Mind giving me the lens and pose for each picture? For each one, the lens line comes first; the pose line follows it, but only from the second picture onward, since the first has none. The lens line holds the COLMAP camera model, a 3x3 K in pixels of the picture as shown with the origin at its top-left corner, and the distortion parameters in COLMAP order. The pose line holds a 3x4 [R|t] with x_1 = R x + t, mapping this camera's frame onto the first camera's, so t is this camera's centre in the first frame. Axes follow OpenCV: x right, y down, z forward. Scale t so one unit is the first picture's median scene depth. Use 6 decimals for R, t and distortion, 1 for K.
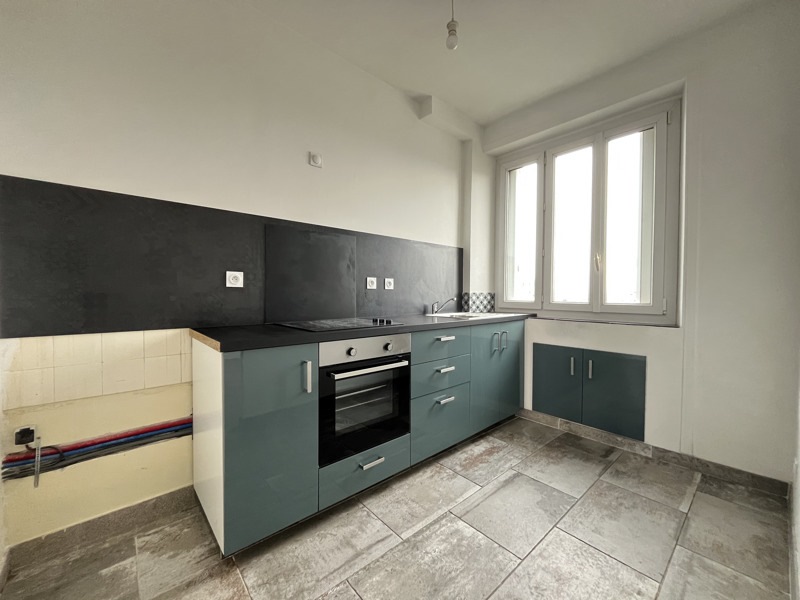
lens RADIAL K [[322.1, 0, 397.2], [0, 322.1, 298.8], [0, 0, 1]] dist [-0.004330, 0.000357]
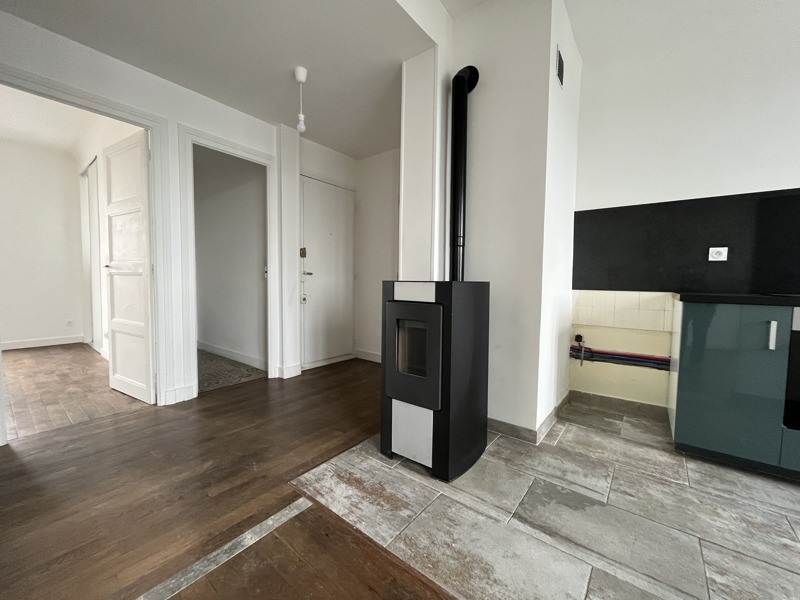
lens RADIAL K [[322.1, 0, 398.7], [0, 322.1, 299.3], [0, 0, 1]] dist [-0.004330, 0.000357]
pose [[0.185782, 0.052785, -0.981172, 0.417819], [-0.031496, 0.998363, 0.047746, 0.081488], [0.982086, 0.022032, 0.187141, -0.346135]]
